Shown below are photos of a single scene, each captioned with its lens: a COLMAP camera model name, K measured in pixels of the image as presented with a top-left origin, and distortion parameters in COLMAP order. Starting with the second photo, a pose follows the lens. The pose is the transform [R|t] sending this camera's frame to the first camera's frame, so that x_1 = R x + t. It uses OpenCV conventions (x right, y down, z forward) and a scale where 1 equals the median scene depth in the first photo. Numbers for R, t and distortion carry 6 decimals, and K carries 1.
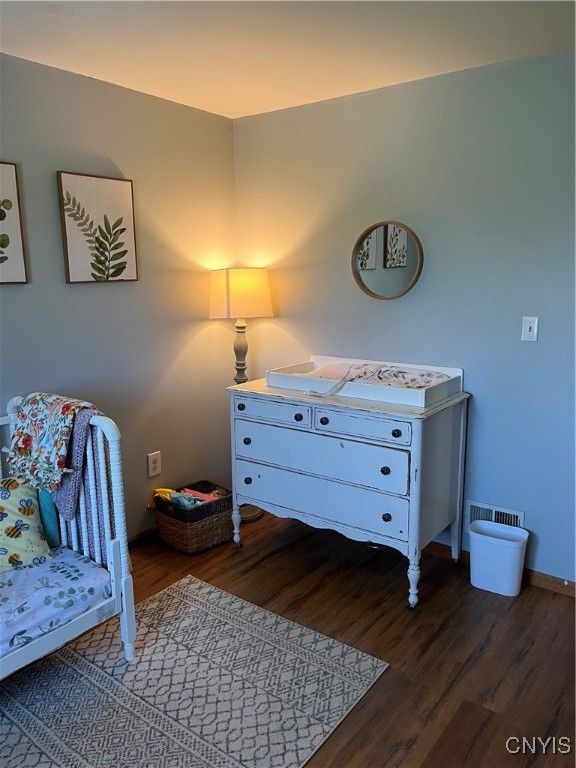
lens RADIAL K [[587.0, 0, 288.0], [0, 587.0, 384.0], [0, 0, 1]] dist [0.042674, -0.006955]
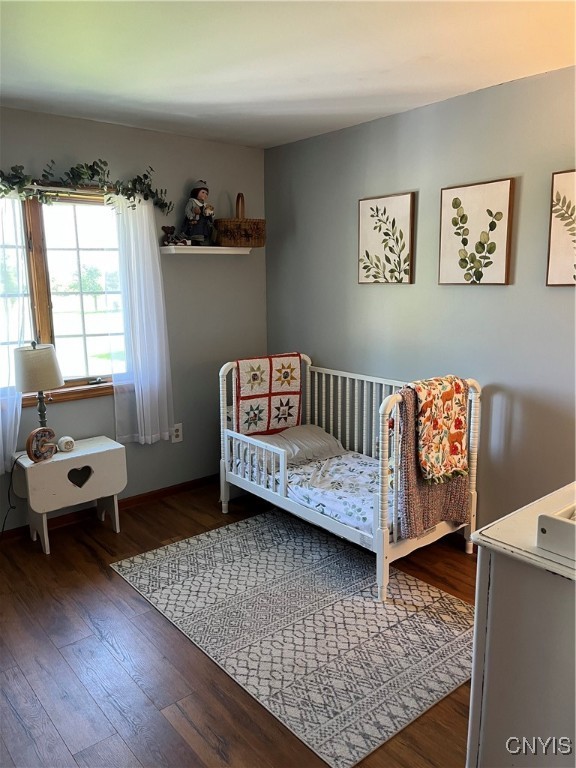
lens RADIAL K [[587.0, 0, 288.0], [0, 587.0, 384.0], [0, 0, 1]] dist [0.042674, -0.006955]
pose [[-0.235023, 0.183058, -0.954596, 0.776805], [-0.183277, 0.956142, 0.228478, -0.174674], [0.954554, 0.228654, -0.191165, 0.888494]]
